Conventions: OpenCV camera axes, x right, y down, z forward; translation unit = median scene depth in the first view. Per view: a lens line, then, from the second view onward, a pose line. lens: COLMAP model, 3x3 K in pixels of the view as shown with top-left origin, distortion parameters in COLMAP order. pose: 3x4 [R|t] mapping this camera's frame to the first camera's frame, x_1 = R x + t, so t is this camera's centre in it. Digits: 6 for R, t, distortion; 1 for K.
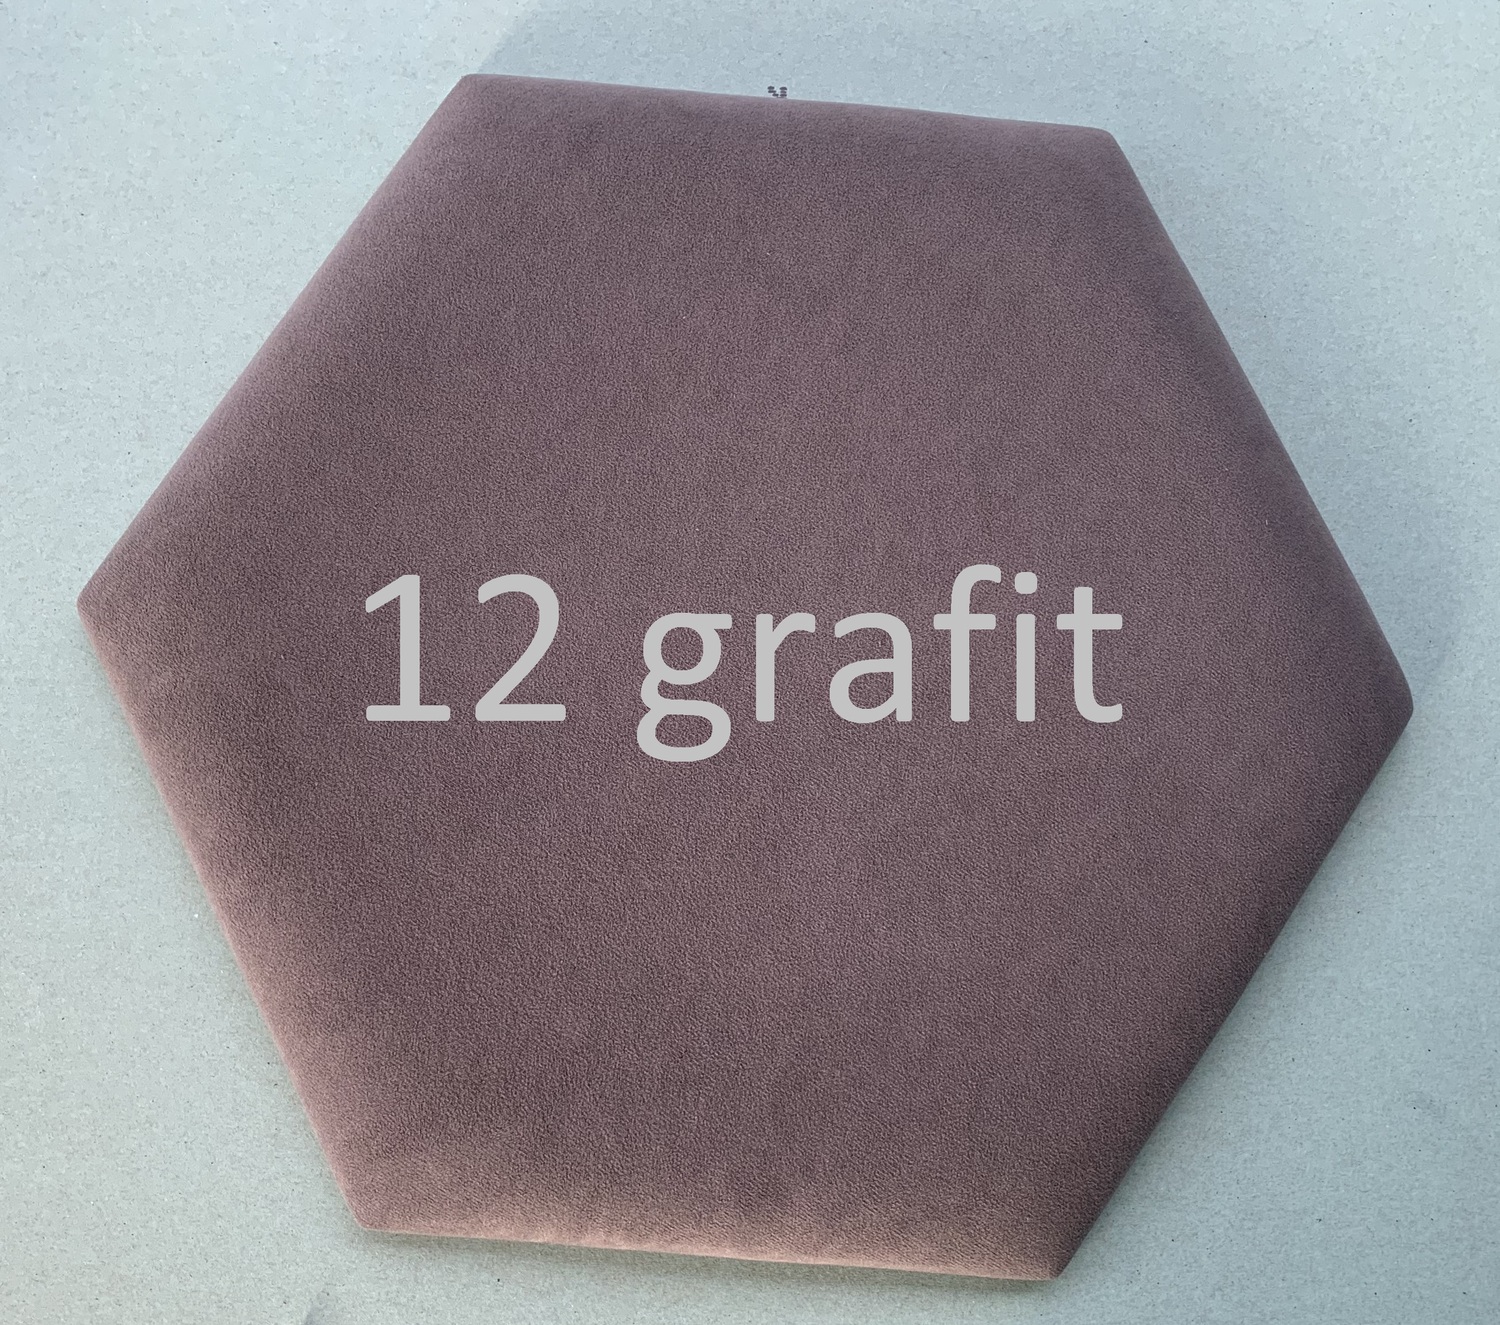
lens RADIAL K [[1251.4, 0, 672.9], [0, 1251.4, 805.2], [0, 0, 1]] dist [0.011454, 0.000153]
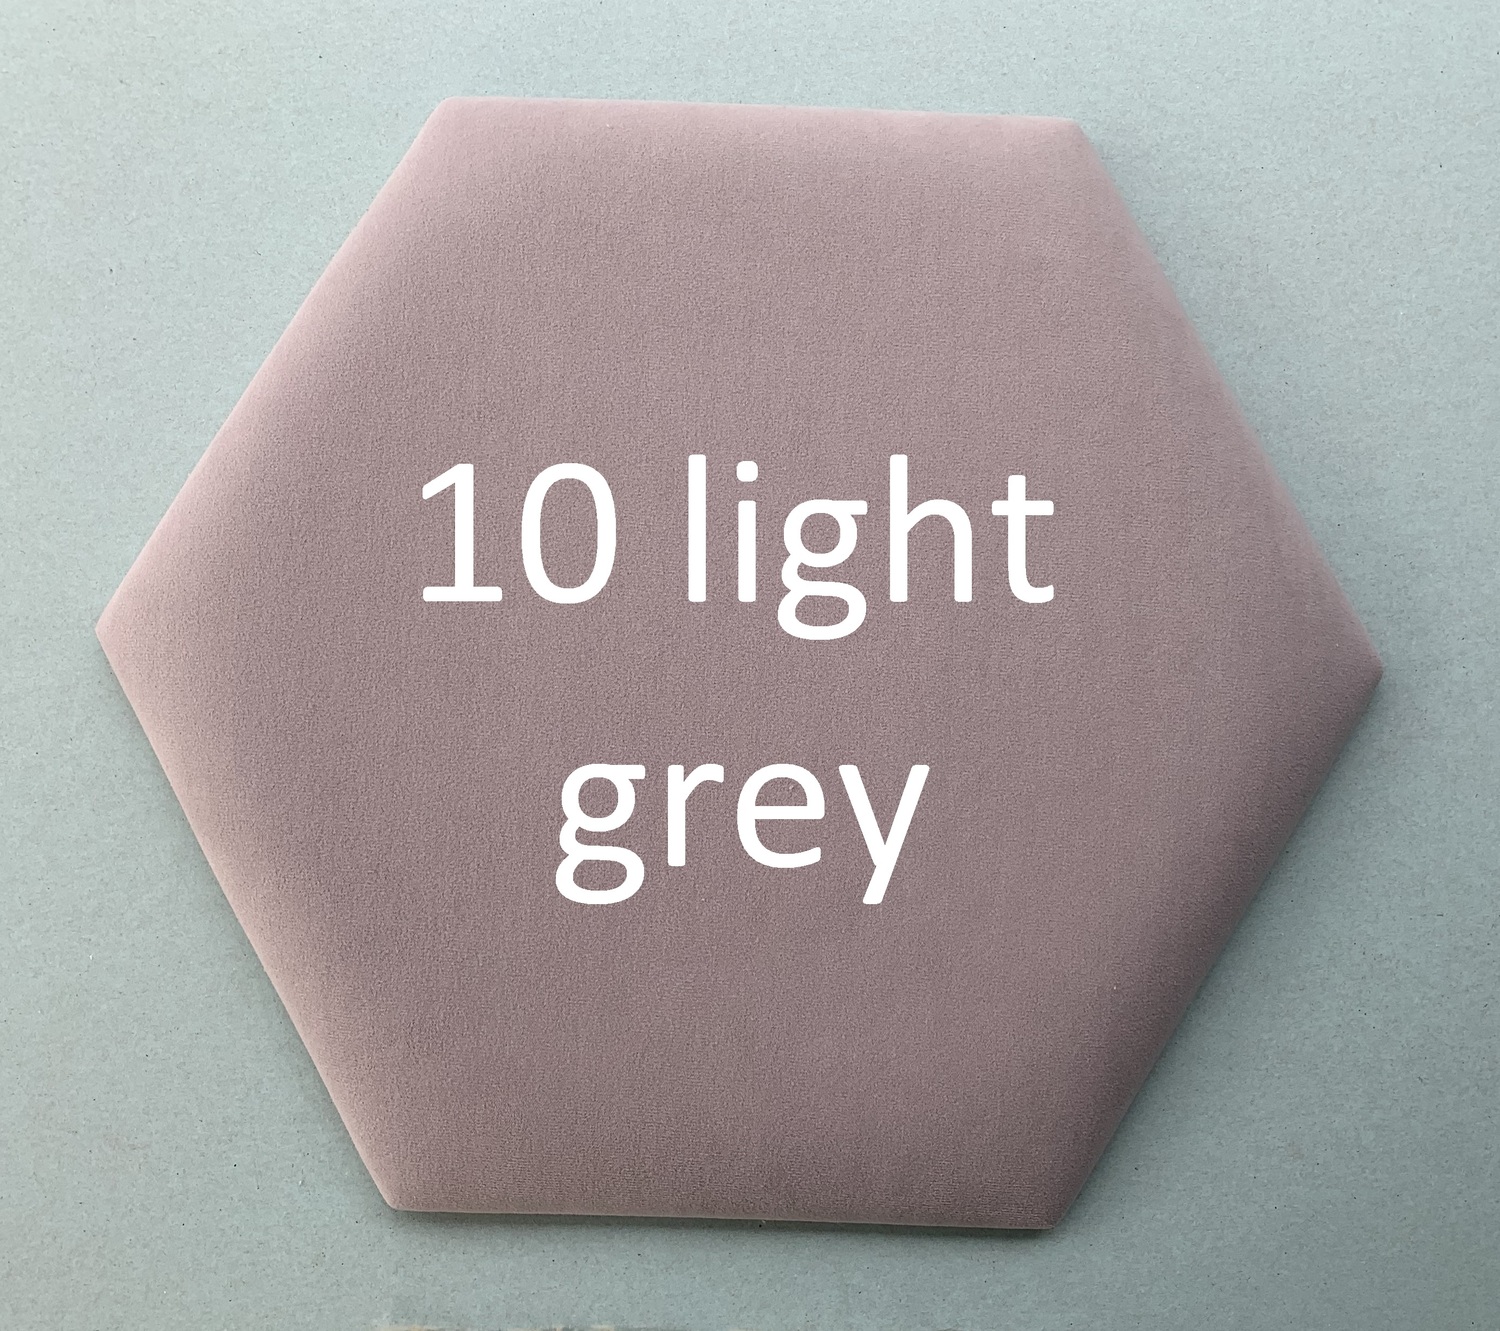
lens RADIAL K [[1251.4, 0, 751.5], [0, 1251.4, 809.4], [0, 0, 1]] dist [0.011454, 0.000153]
pose [[0.997762, -0.062747, -0.023087, 0.708414], [0.063168, 0.997842, 0.017944, 0.006291], [0.021912, -0.019362, 0.999572, -0.024590]]
